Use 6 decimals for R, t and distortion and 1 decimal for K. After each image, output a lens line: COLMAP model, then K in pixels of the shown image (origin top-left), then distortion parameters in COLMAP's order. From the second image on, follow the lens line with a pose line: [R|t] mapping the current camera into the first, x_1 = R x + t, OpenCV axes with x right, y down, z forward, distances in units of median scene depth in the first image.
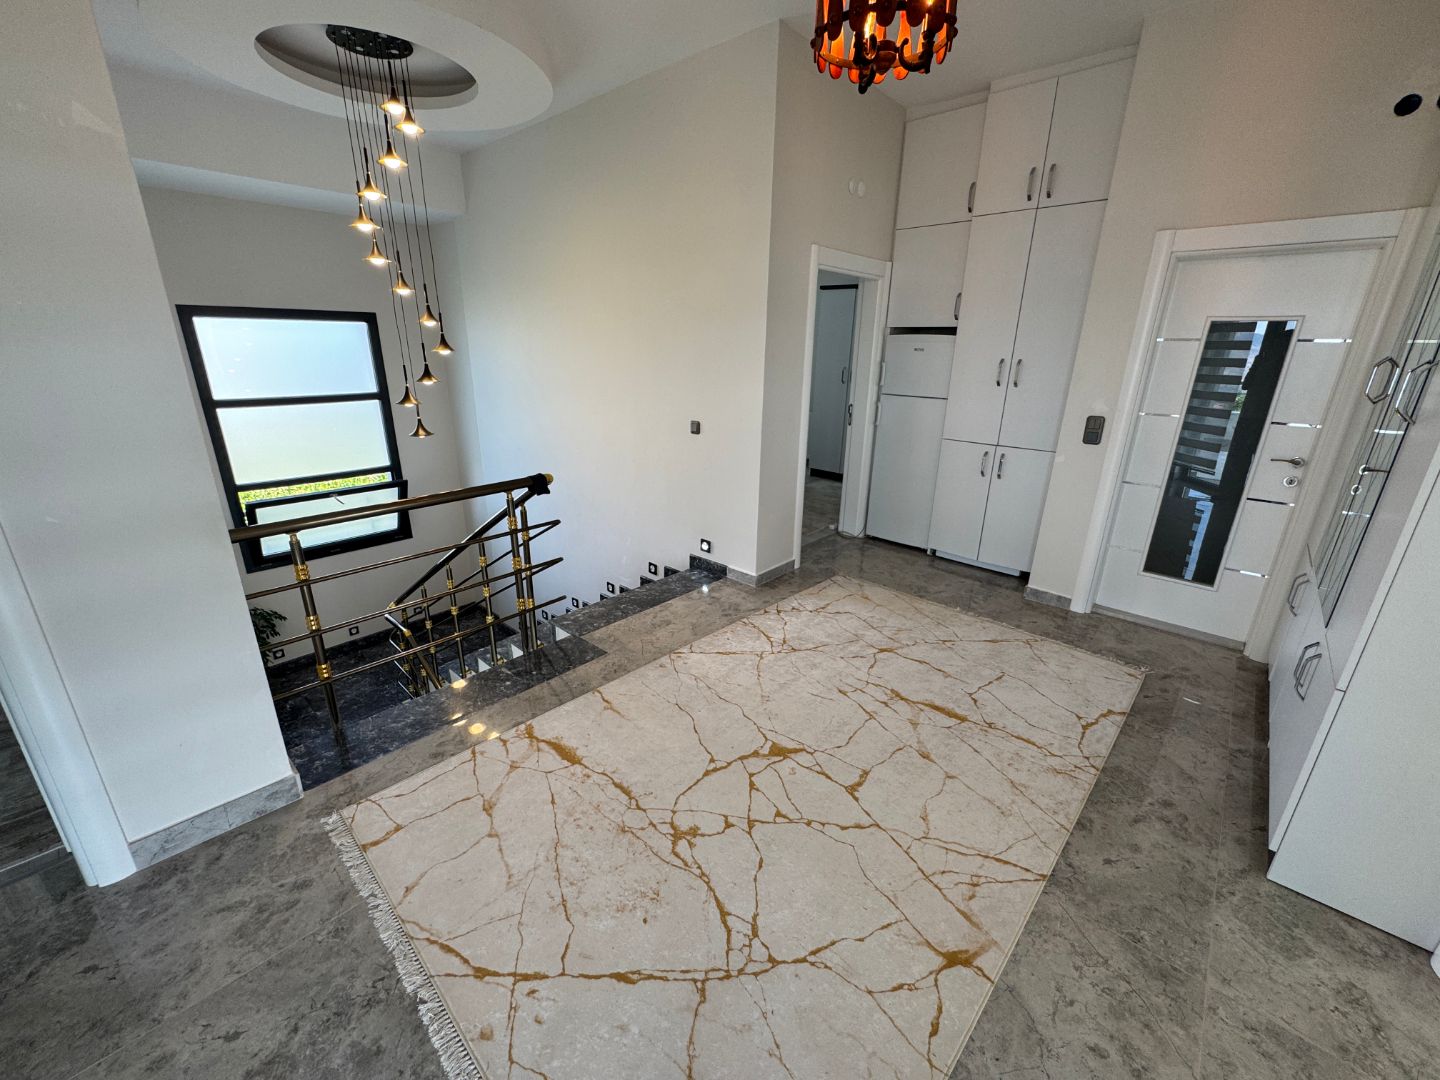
lens RADIAL K [[575.5, 0, 721.5], [0, 575.5, 540.9], [0, 0, 1]] dist [-0.006292, 0.000848]
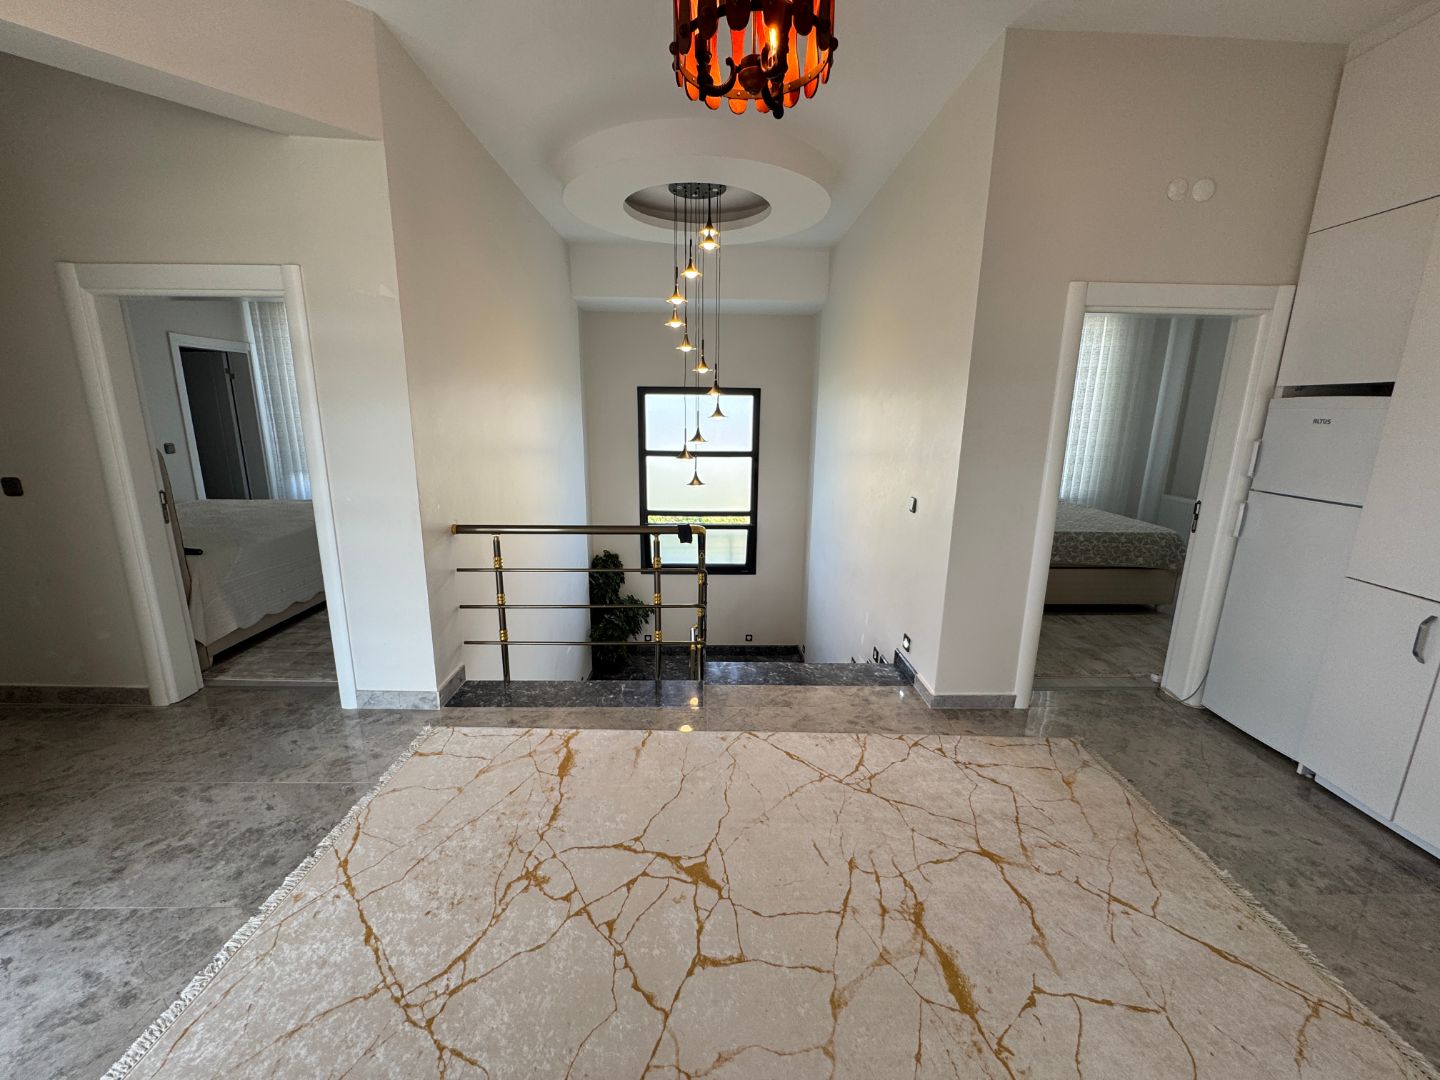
lens RADIAL K [[575.5, 0, 720.7], [0, 575.5, 543.3], [0, 0, 1]] dist [-0.006292, 0.000848]
pose [[0.687259, 0.160986, -0.708349, 0.497585], [-0.239258, 0.970888, -0.011481, -0.081198], [0.685879, 0.177369, 0.705769, 0.260547]]
